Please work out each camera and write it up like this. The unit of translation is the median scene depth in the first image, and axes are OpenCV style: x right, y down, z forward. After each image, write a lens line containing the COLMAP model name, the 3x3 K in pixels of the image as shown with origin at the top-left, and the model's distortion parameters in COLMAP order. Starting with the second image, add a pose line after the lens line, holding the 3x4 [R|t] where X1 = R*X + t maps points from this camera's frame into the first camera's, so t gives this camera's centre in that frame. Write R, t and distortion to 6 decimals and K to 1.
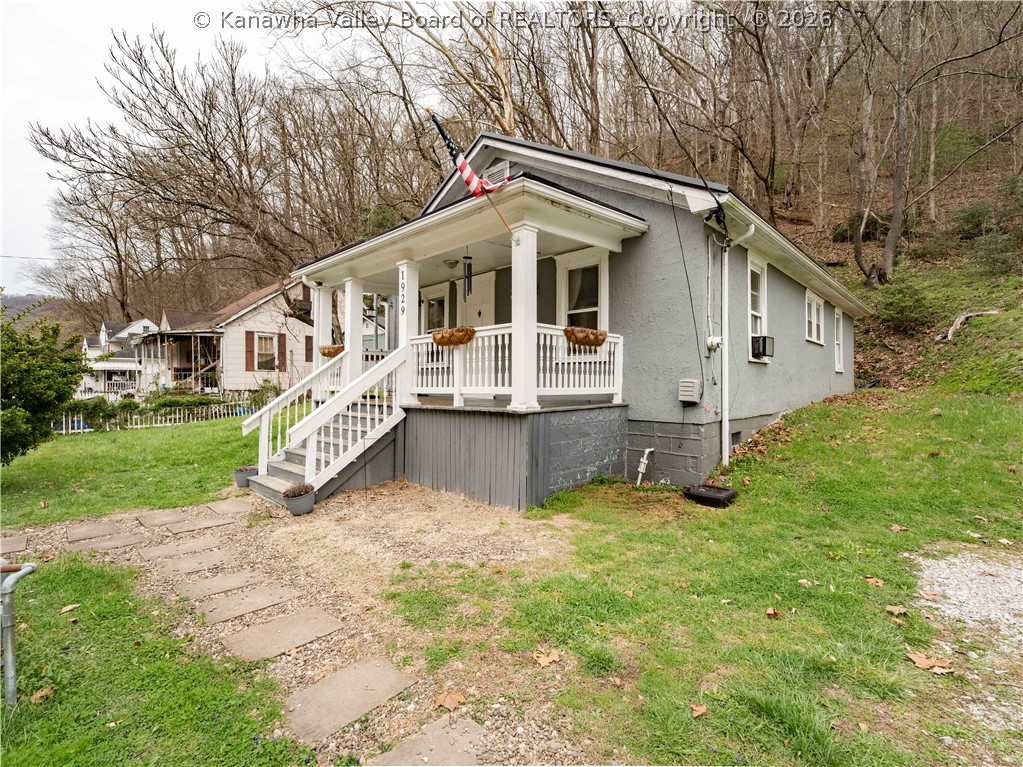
lens RADIAL K [[474.8, 0, 511.5], [0, 474.8, 383.5], [0, 0, 1]] dist [0.003157, -0.010926]
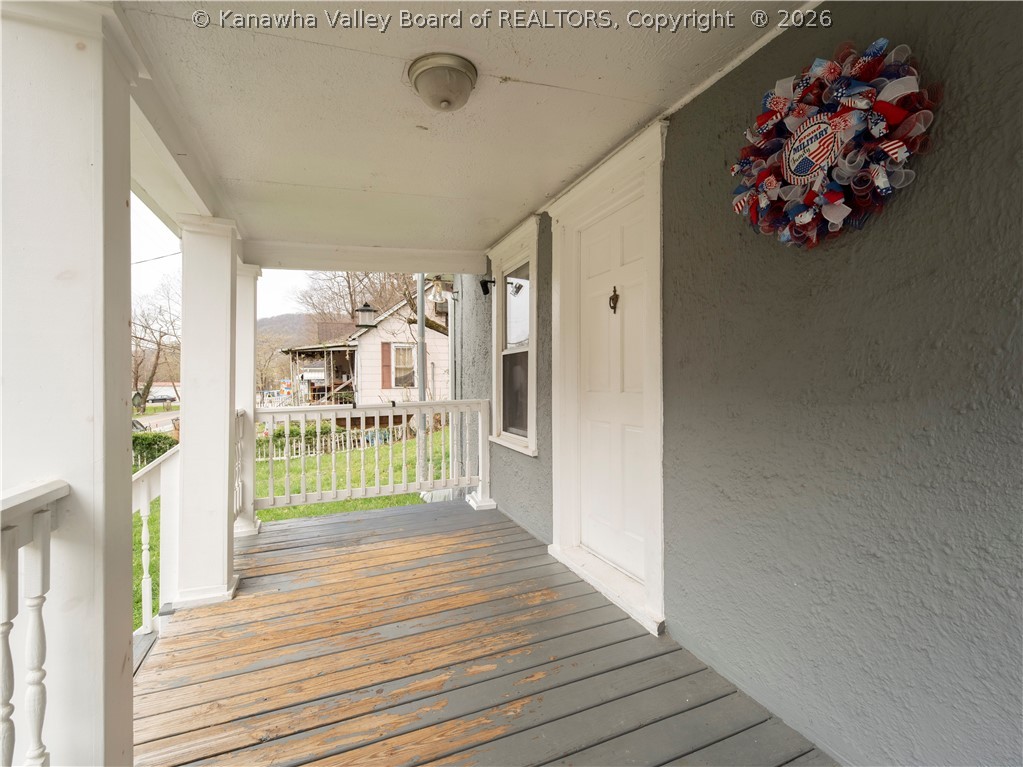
lens RADIAL K [[474.8, 0, 511.5], [0, 474.8, 383.5], [0, 0, 1]] dist [0.003157, -0.010926]
pose [[0.915915, -0.004807, -0.401344, -0.002275], [0.010443, 0.999875, 0.011857, -0.043658], [0.401237, -0.015051, 0.915851, 0.308955]]
